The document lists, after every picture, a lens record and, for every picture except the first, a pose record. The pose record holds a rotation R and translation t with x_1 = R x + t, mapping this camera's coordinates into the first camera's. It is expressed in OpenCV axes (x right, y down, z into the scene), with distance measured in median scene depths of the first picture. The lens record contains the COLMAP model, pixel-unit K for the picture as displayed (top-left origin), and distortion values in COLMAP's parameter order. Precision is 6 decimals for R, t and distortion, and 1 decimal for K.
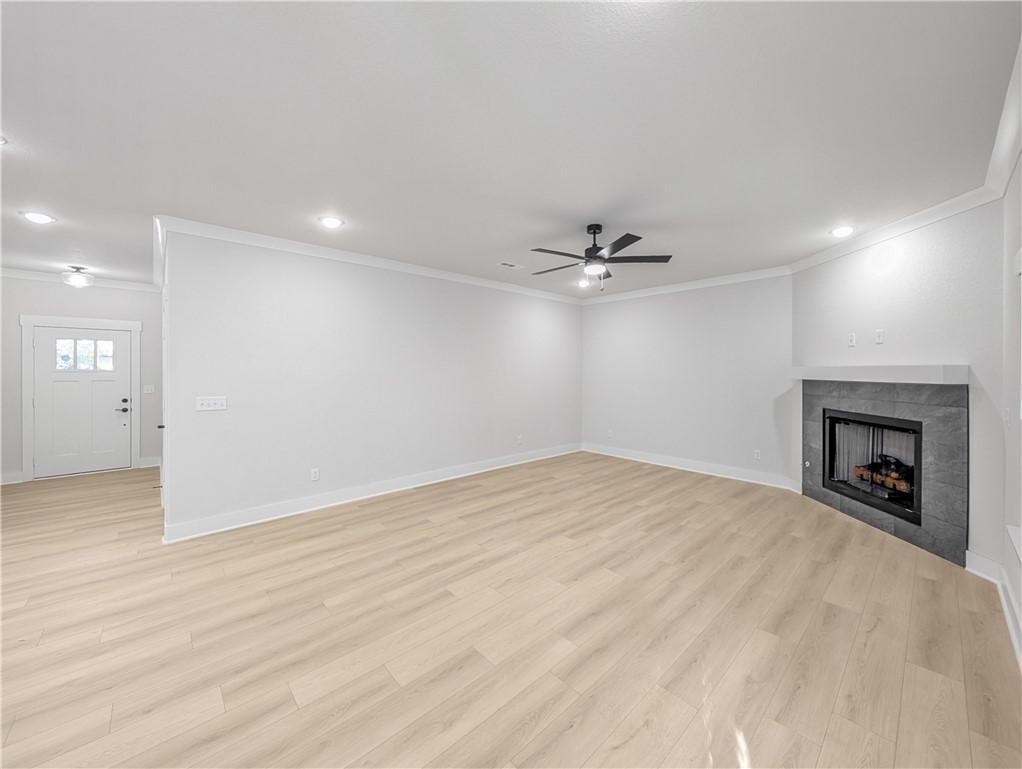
lens RADIAL K [[392.7, 0, 520.5], [0, 392.7, 371.0], [0, 0, 1]] dist [0.002474, 0.000560]
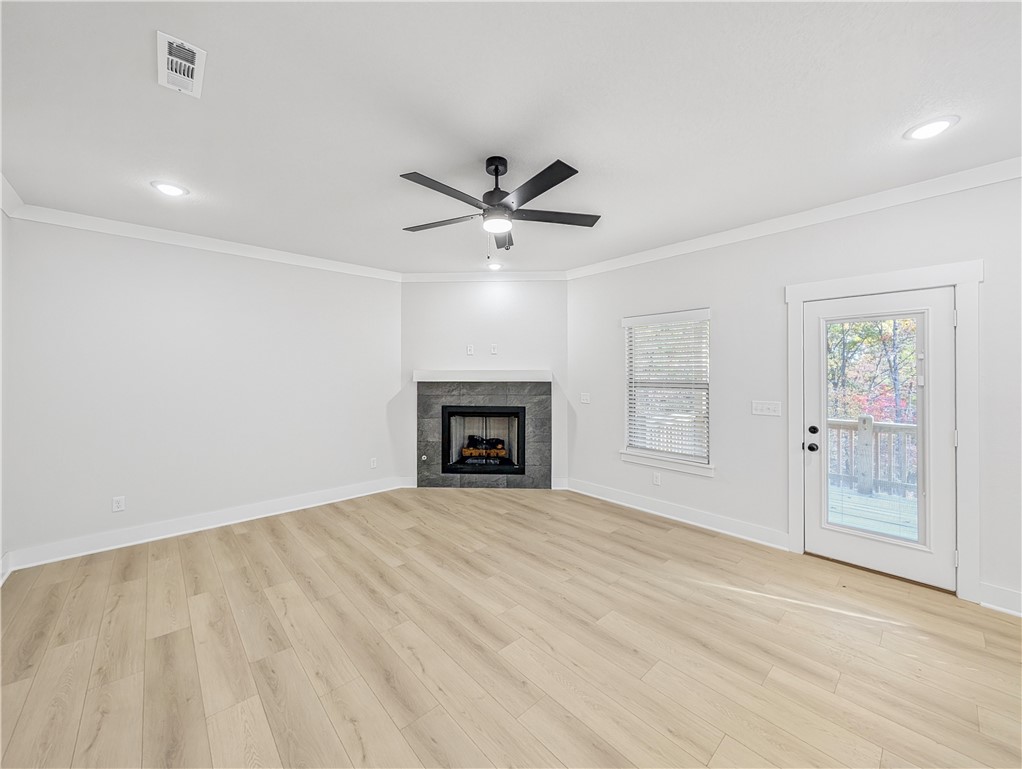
lens RADIAL K [[392.7, 0, 505.4], [0, 392.7, 373.9], [0, 0, 1]] dist [0.002474, 0.000560]
pose [[0.023513, -0.004295, 0.999714, -0.469837], [0.002677, 0.999987, 0.004234, -0.005425], [-0.999720, 0.002577, 0.023524, 0.933570]]
